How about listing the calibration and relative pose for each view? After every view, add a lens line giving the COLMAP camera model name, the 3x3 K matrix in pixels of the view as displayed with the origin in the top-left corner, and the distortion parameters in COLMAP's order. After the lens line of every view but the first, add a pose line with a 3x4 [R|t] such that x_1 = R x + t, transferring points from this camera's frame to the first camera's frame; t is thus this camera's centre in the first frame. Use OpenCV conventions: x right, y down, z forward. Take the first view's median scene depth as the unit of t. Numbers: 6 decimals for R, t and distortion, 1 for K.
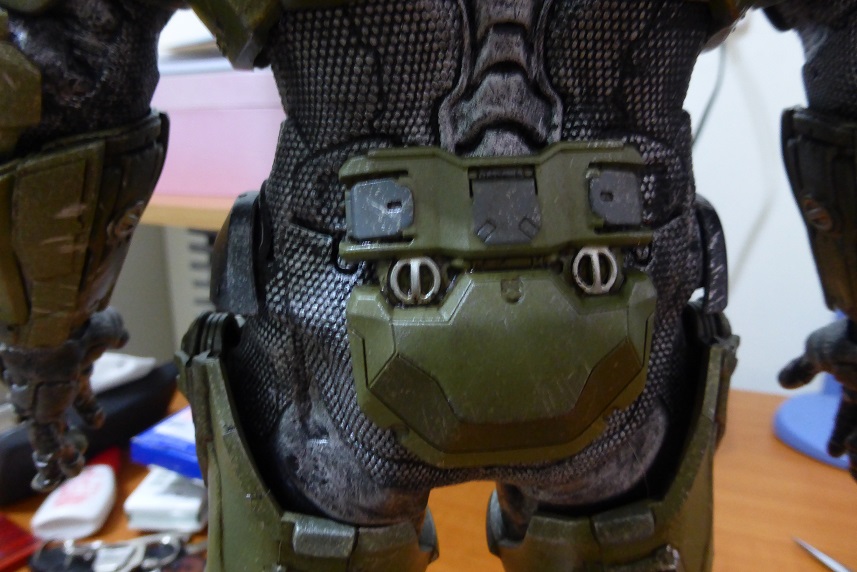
lens RADIAL K [[712.9, 0, 428.5], [0, 712.9, 286.0], [0, 0, 1]] dist [-0.033183, 0.002704]
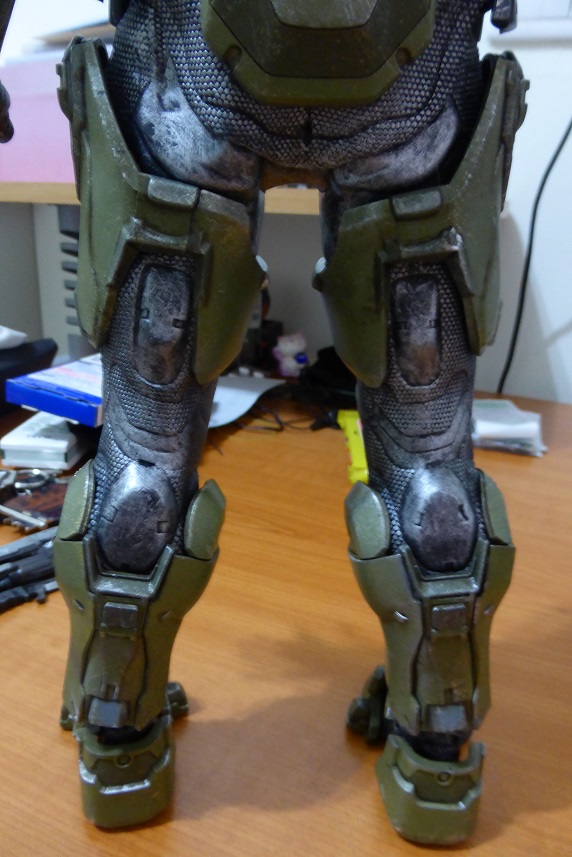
lens RADIAL K [[712.9, 0, 286.0], [0, 712.9, 428.5], [0, 0, 1]] dist [-0.033183, 0.002704]
pose [[0.998590, 0.051489, -0.012934, 0.087628], [-0.049861, 0.993272, 0.104524, 0.622158], [0.018229, -0.103731, 0.994438, -0.275436]]
